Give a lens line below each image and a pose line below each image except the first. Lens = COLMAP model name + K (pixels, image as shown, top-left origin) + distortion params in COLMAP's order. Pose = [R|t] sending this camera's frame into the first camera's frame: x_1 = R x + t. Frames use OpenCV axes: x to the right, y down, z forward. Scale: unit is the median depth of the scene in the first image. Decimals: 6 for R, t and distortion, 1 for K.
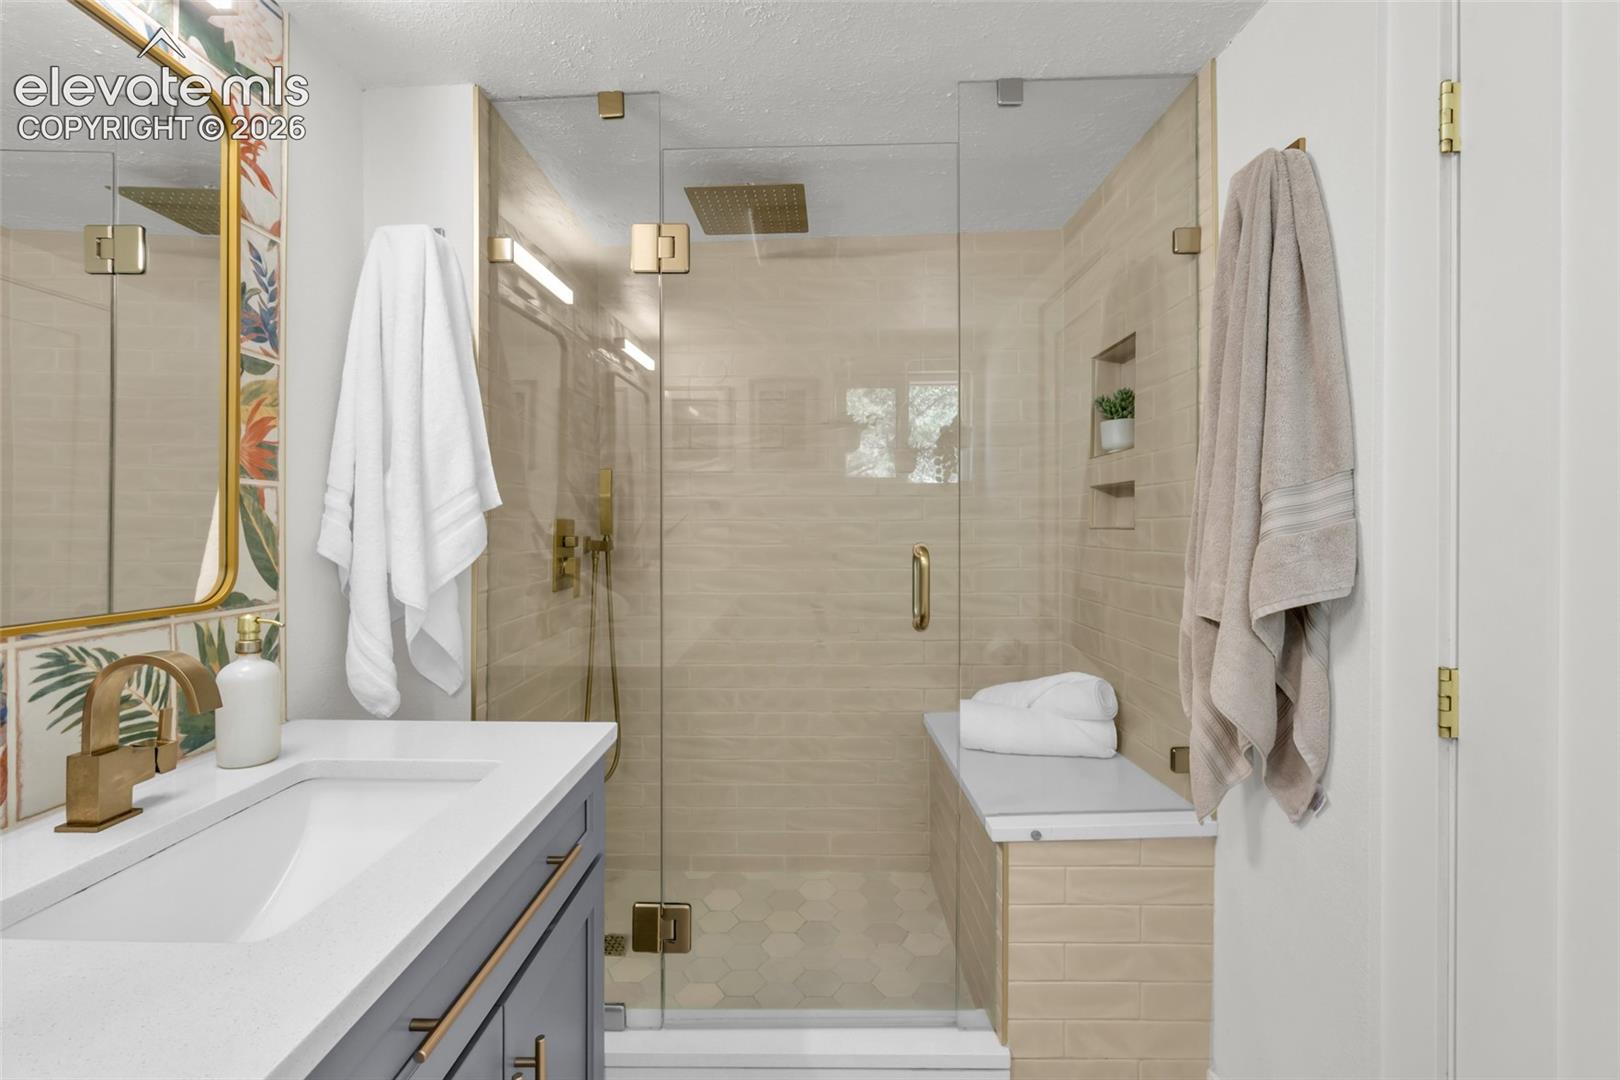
lens RADIAL K [[709.7, 0, 810.6], [0, 709.7, 531.8], [0, 0, 1]] dist [-0.013752, 0.001806]
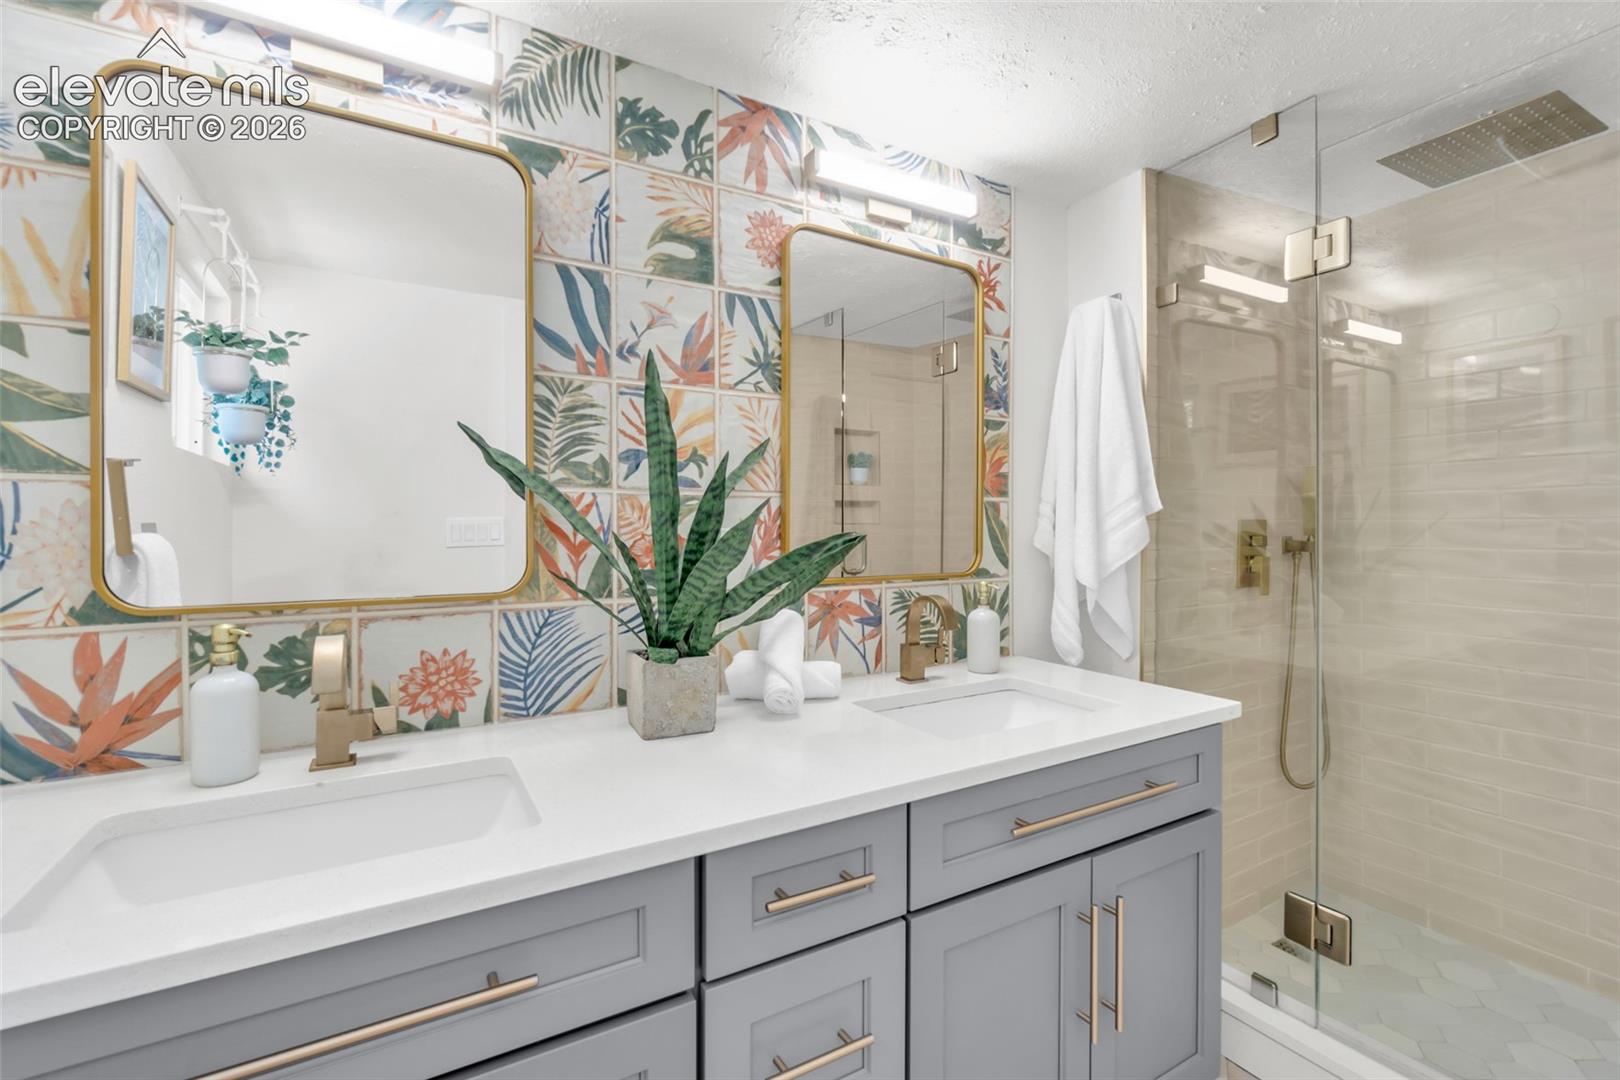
lens RADIAL K [[709.7, 0, 806.9], [0, 709.7, 532.9], [0, 0, 1]] dist [-0.013752, 0.001806]
pose [[0.513627, 0.006000, -0.857993, 0.330894], [-0.004803, 0.999980, 0.004118, 0.001010], [0.858000, 0.002006, 0.513645, -0.162225]]
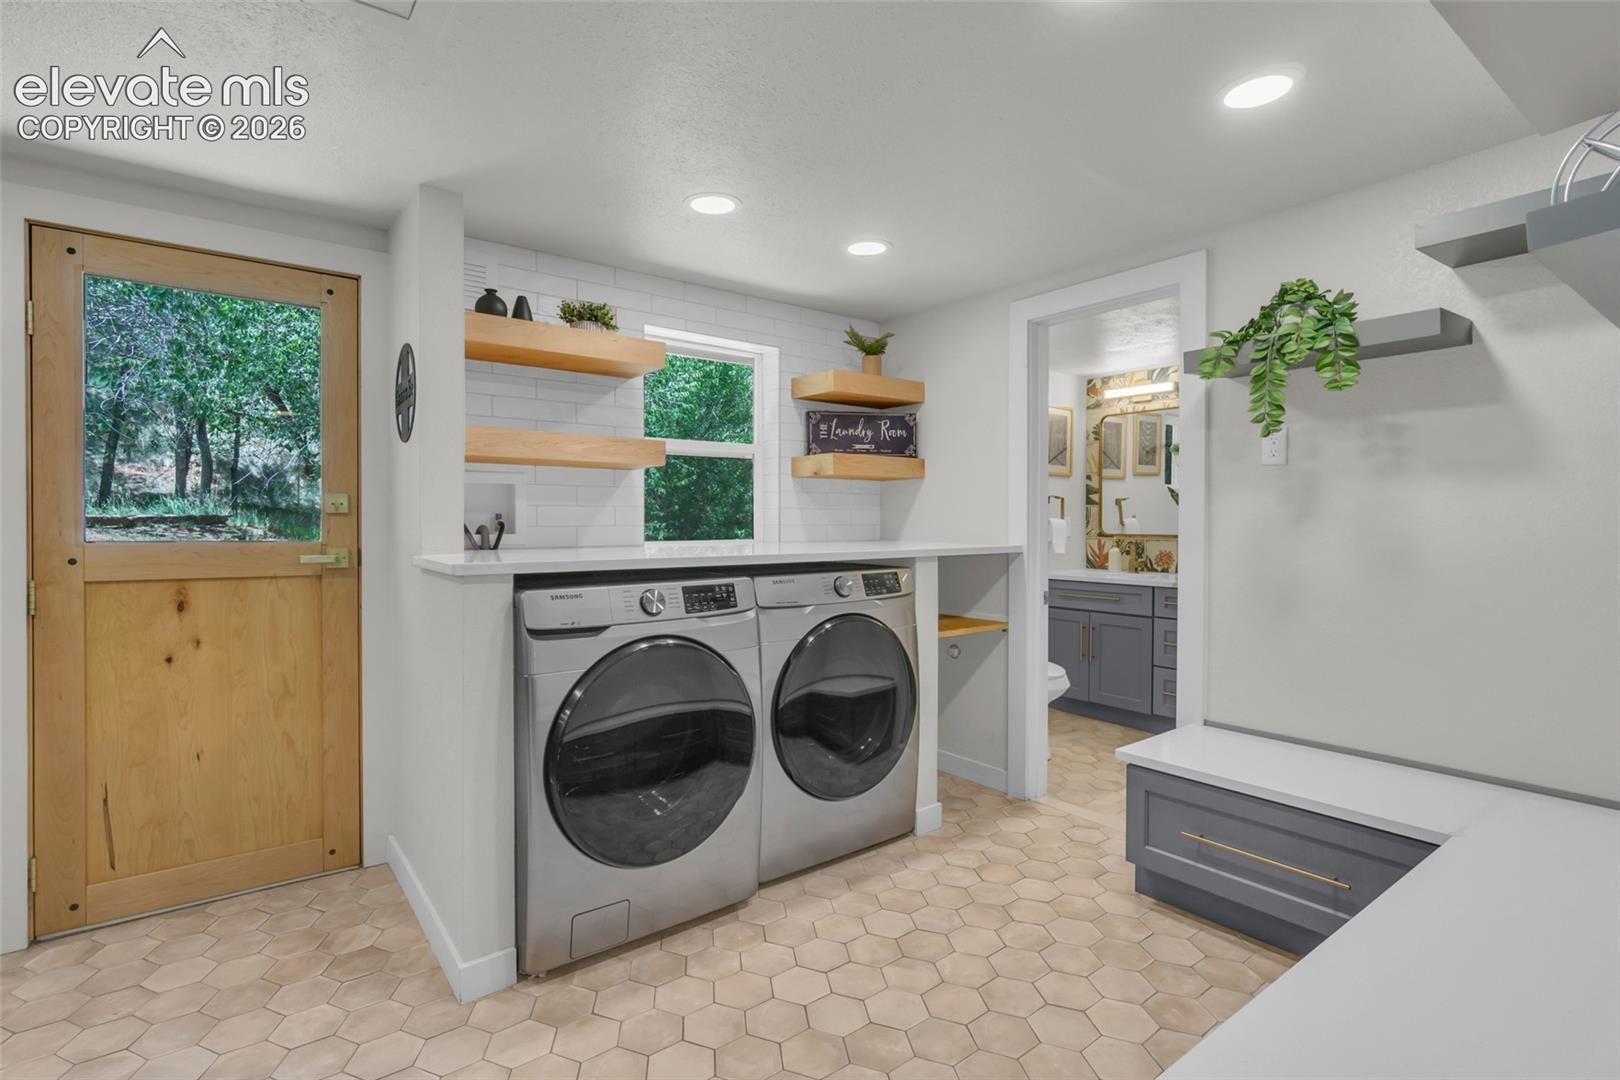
lens RADIAL K [[786.1, 0, 819.8], [0, 786.1, 527.5], [0, 0, 1]] dist [-0.003468, -0.000074]
pose [[-0.785476, 0.006955, -0.618853, 2.936169], [-0.004566, 0.999845, 0.017032, -0.001981], [0.618875, 0.016205, -0.785322, 1.865650]]
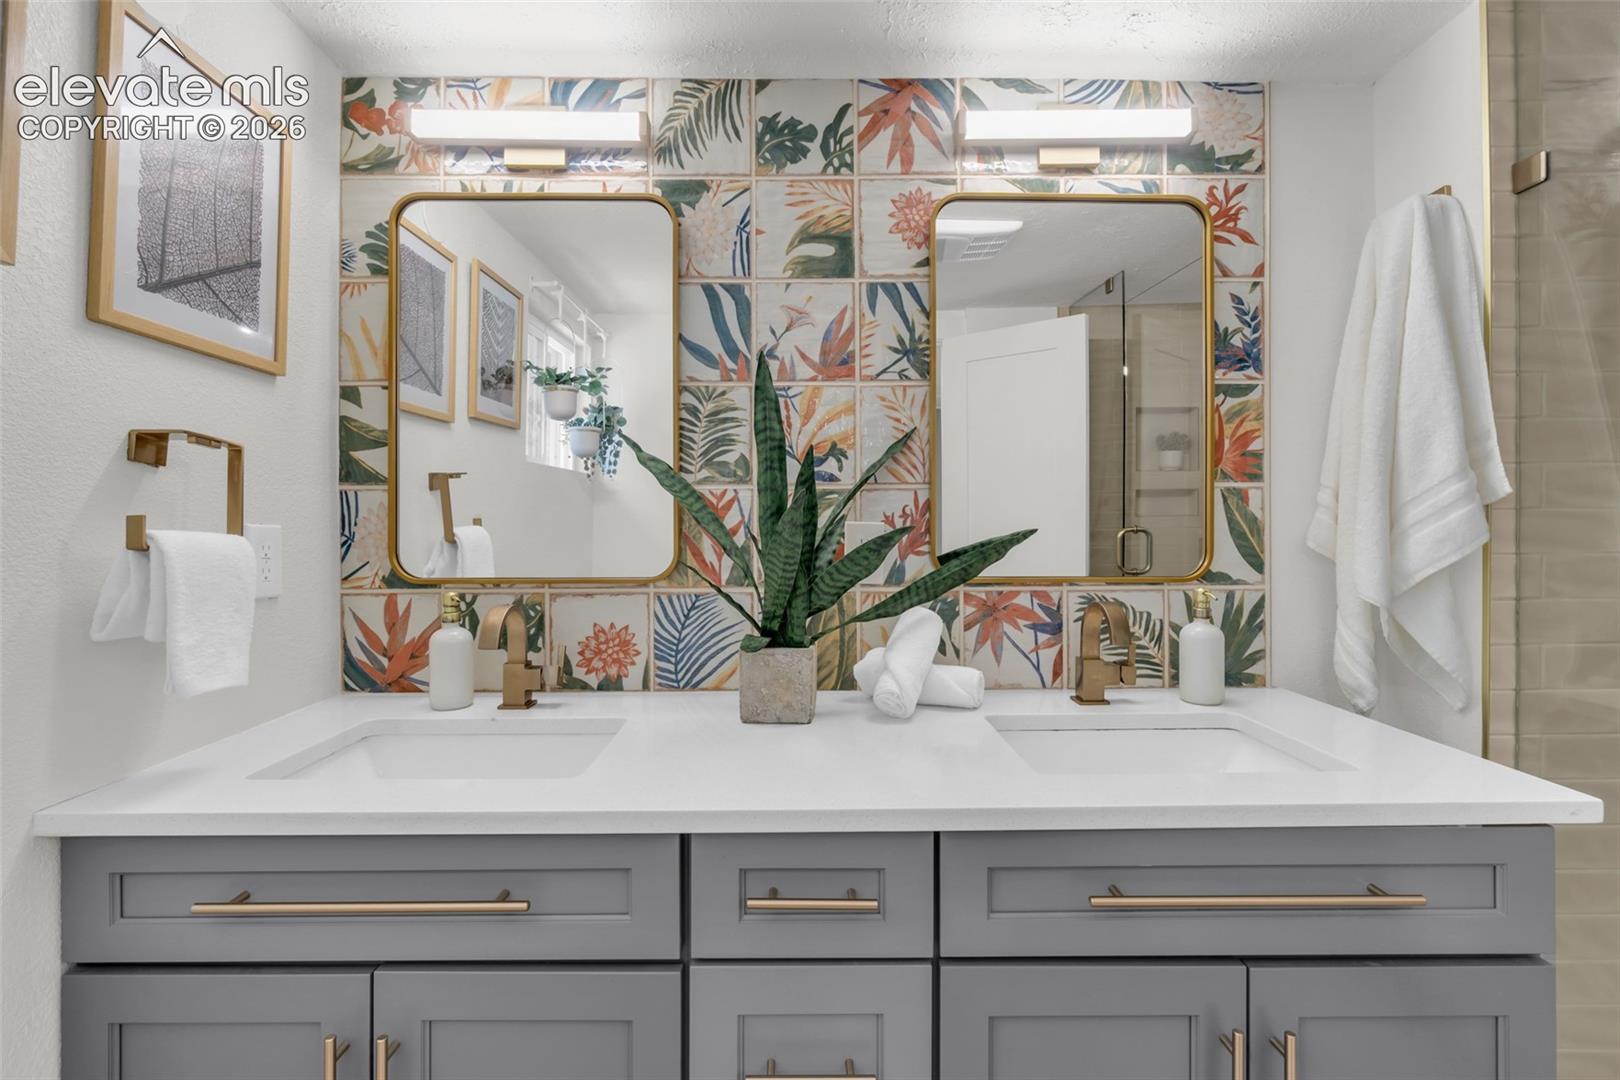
lens RADIAL K [[709.7, 0, 804.0], [0, 709.7, 522.8], [0, 0, 1]] dist [-0.013752, 0.001806]
pose [[0.016061, 0.001435, -0.999870, 0.407780], [-0.005329, 0.999985, 0.001349, -0.000593], [0.999857, 0.005307, 0.016068, 0.200612]]
